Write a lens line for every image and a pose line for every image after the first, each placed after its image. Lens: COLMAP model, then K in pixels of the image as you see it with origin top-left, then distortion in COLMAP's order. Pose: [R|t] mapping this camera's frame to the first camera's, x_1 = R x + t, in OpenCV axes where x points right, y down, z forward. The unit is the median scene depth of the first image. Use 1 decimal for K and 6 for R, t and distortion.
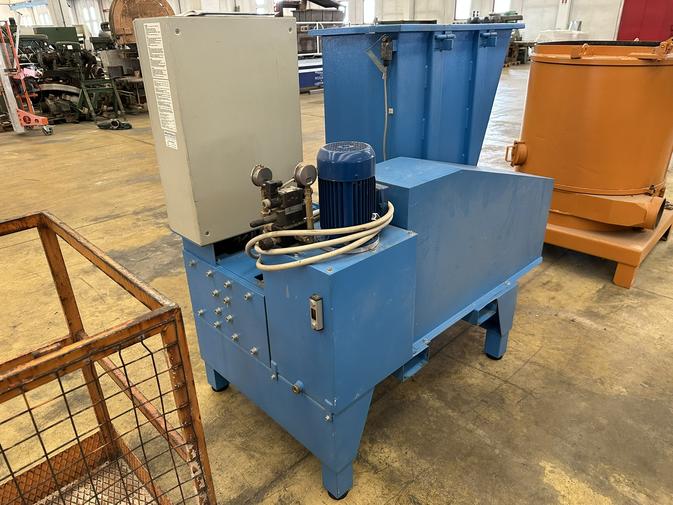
lens RADIAL K [[475.5, 0, 340.1], [0, 475.5, 249.4], [0, 0, 1]] dist [0.000392, -0.022632]
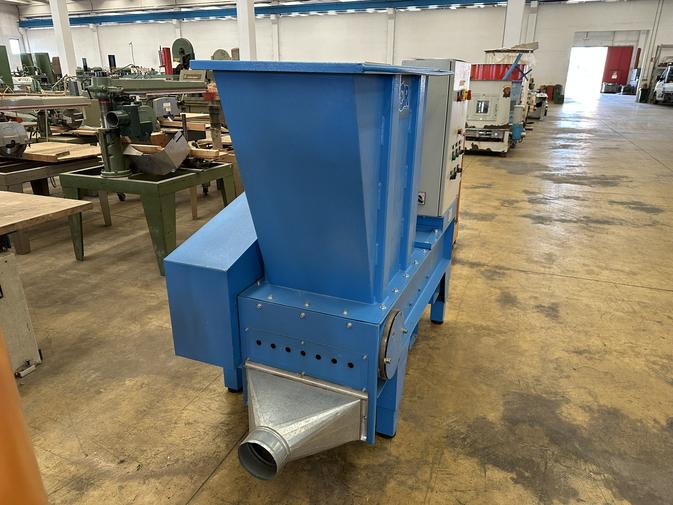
lens RADIAL K [[475.5, 0, 334.2], [0, 475.5, 249.6], [0, 0, 1]] dist [0.000392, -0.022632]
pose [[-0.922873, 0.153663, -0.353121, 0.451895], [-0.137604, 0.724834, 0.675041, -0.712053], [0.359682, 0.671568, -0.647785, 1.562926]]
